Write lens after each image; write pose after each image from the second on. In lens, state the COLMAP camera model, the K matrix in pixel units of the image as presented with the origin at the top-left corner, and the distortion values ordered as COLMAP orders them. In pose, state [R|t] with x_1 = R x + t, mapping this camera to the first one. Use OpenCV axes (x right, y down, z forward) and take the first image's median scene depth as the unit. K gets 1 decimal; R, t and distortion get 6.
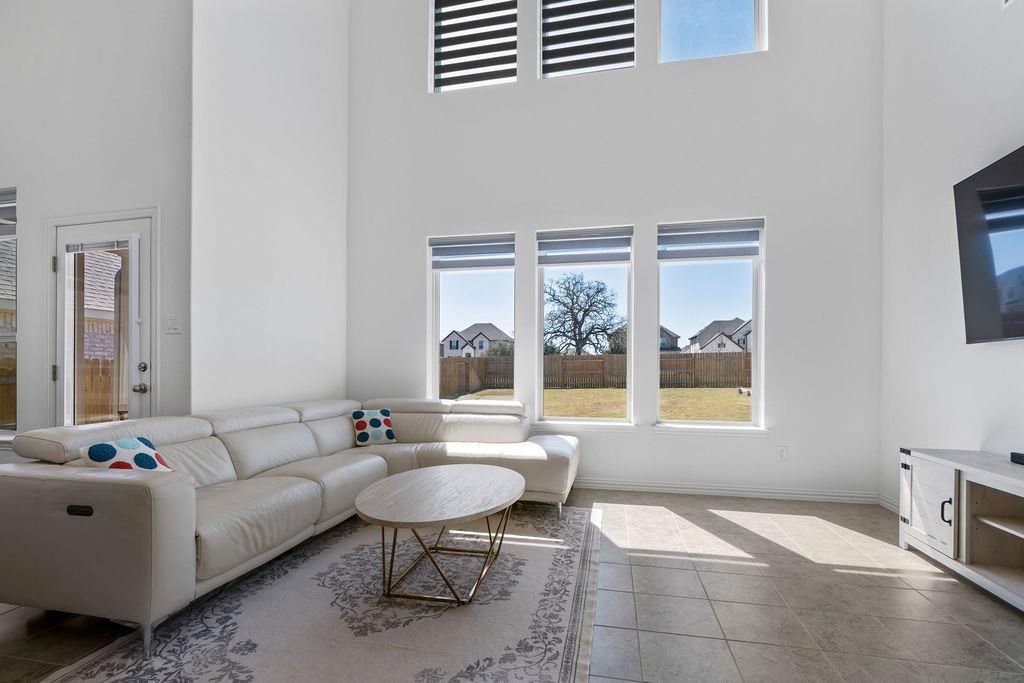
lens RADIAL K [[476.6, 0, 509.2], [0, 476.6, 372.4], [0, 0, 1]] dist [0.000145, -0.000293]
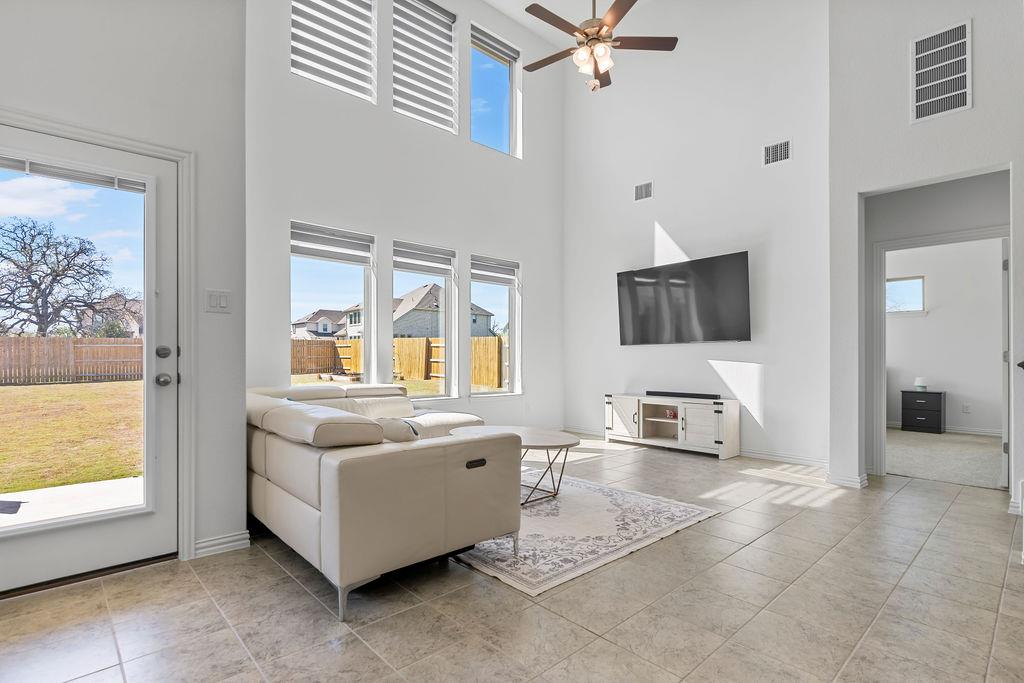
lens RADIAL K [[497.4, 0, 511.1], [0, 497.4, 358.3], [0, 0, 1]] dist [-0.013318, -0.000449]
pose [[0.574963, 0.000264, 0.818180, -0.823476], [0.002384, 0.999995, -0.001998, 0.002243], [-0.818176, 0.003099, 0.574959, 0.059321]]
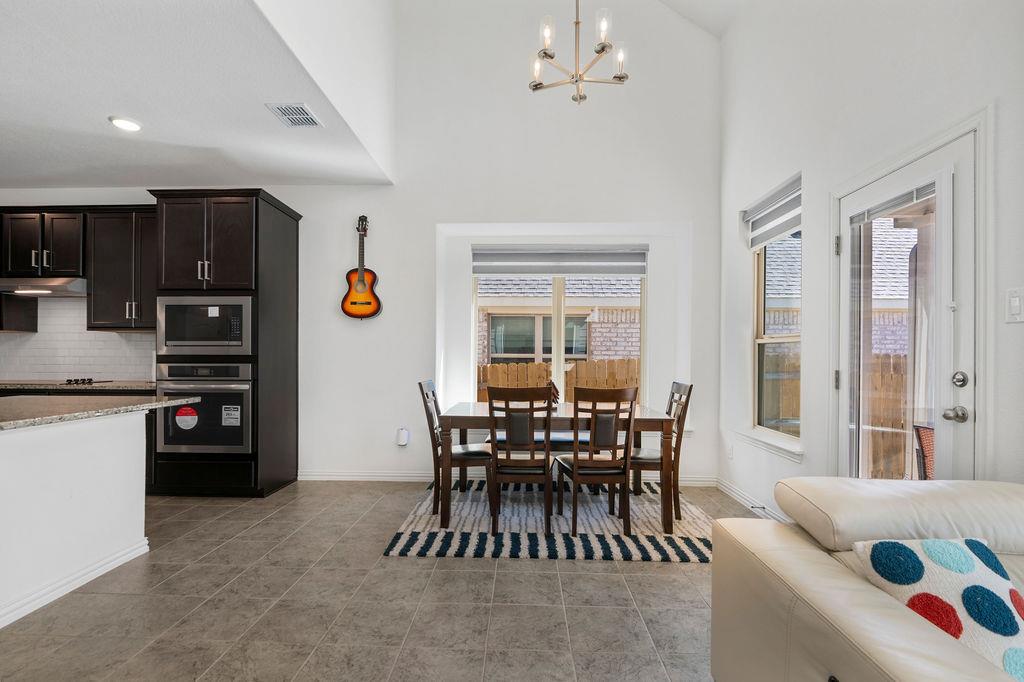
lens RADIAL K [[472.6, 0, 504.1], [0, 472.6, 354.5], [0, 0, 1]] dist [-0.001708, -0.001019]
pose [[0.173912, -0.003553, -0.984755, -0.203725], [-0.010024, 0.999935, -0.005378, -0.025858], [0.984710, 0.010807, 0.173865, 0.235809]]
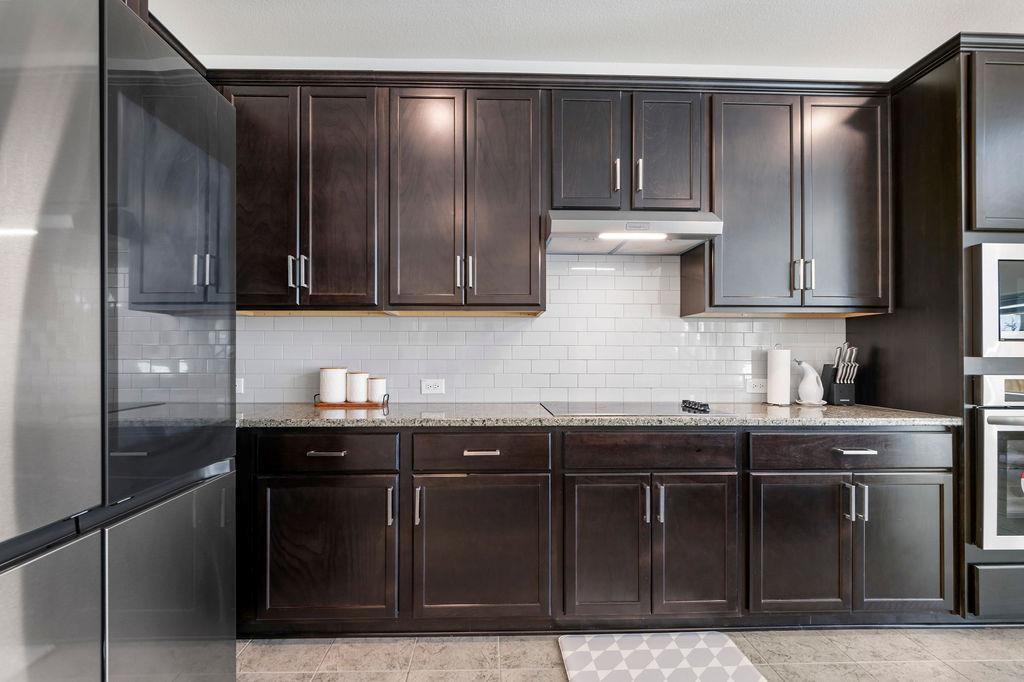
lens RADIAL K [[472.6, 0, 504.1], [0, 472.6, 354.5], [0, 0, 1]] dist [-0.001708, -0.001019]
pose [[0.239553, 0.002176, -0.970881, -0.872252], [-0.009154, 0.999958, -0.000017, -0.022597], [0.970840, 0.008892, 0.239563, -0.812025]]
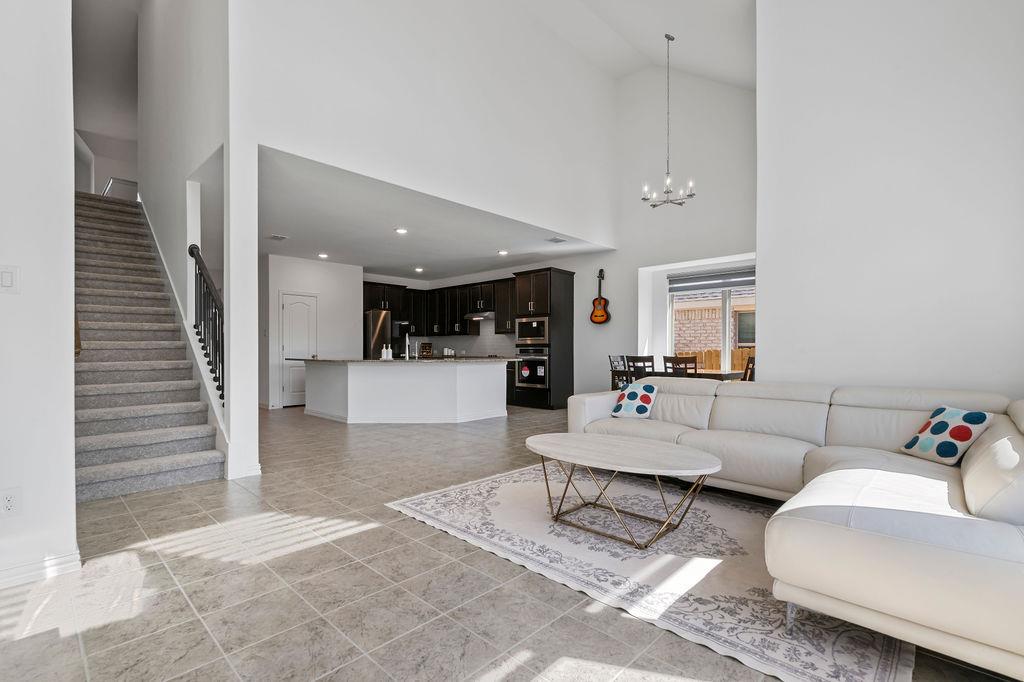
lens RADIAL K [[468.1, 0, 517.9], [0, 468.1, 353.1], [0, 0, 1]] dist [0.000384, -0.000364]
pose [[-0.513612, 0.003323, -0.858016, 0.562448], [-0.006715, 0.999946, 0.007893, 0.000444], [0.857996, 0.009816, -0.513562, 0.809707]]
